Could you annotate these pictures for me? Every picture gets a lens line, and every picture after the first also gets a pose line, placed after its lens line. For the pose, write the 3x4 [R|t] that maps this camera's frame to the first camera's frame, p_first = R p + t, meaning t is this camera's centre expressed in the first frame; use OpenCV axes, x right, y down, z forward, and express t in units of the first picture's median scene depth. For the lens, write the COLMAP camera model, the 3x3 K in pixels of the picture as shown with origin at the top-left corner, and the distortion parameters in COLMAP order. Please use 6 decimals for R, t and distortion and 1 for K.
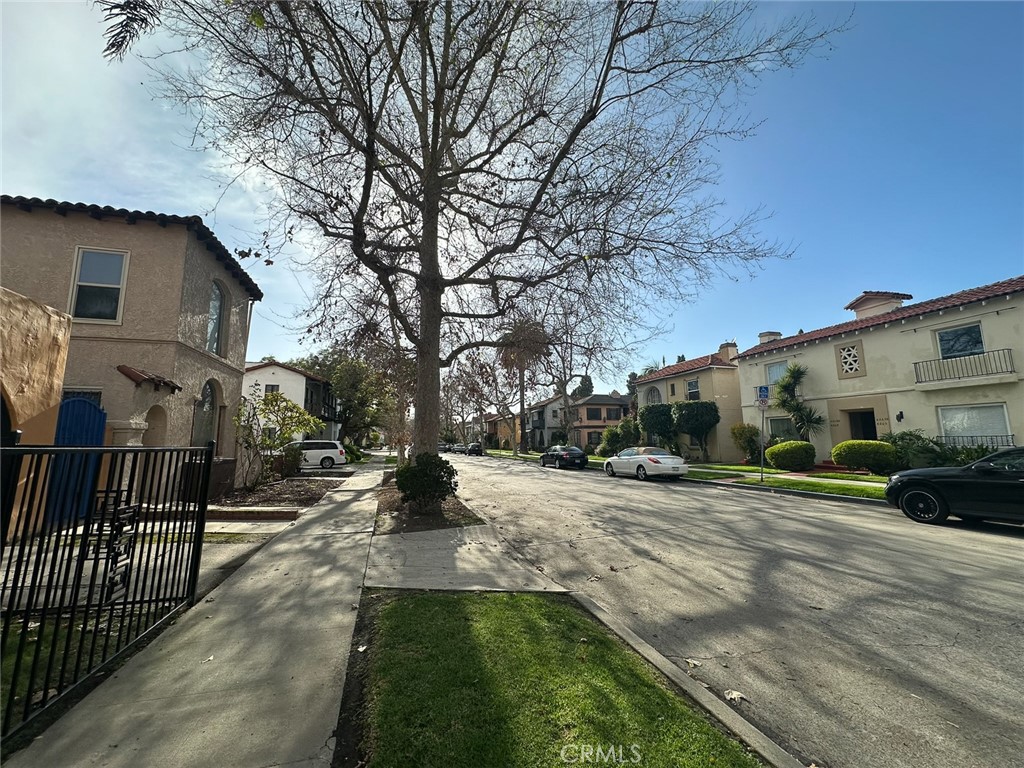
lens RADIAL K [[398.7, 0, 512.0], [0, 398.7, 384.0], [0, 0, 1]] dist [-0.000619, -0.000116]
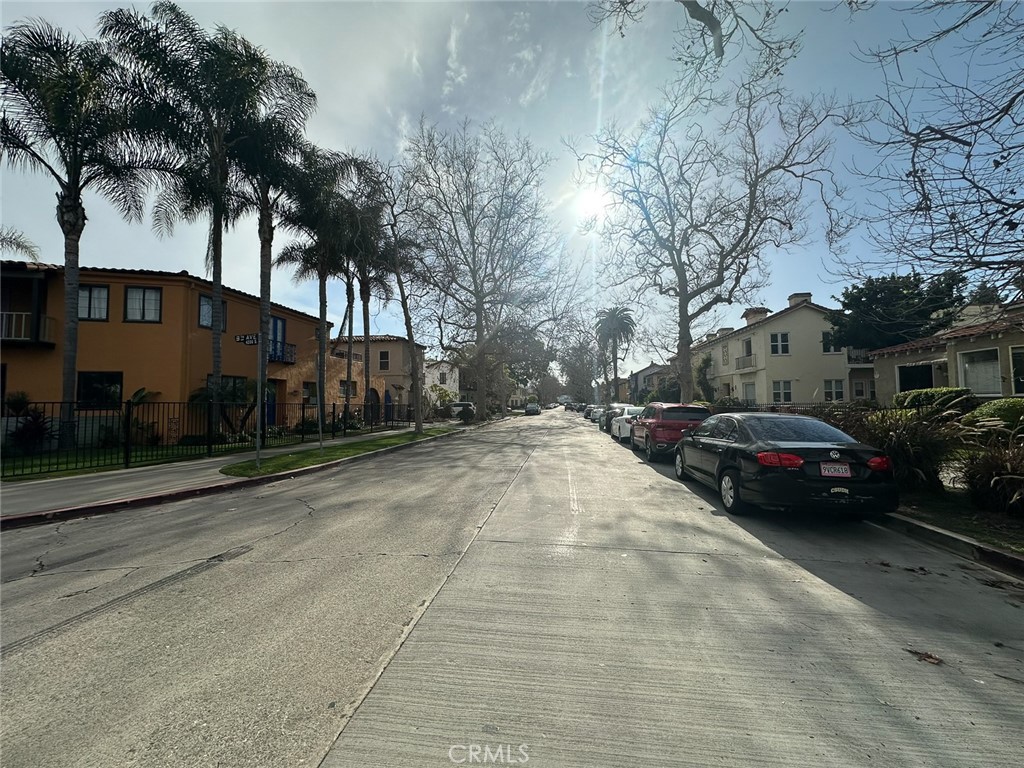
lens RADIAL K [[398.7, 0, 512.0], [0, 398.7, 384.0], [0, 0, 1]] dist [-0.000619, -0.000116]
pose [[0.903844, -0.022412, -0.427276, 1.586496], [0.062326, 0.994872, 0.079660, -0.255938], [0.423299, -0.098630, 0.900605, -1.831898]]
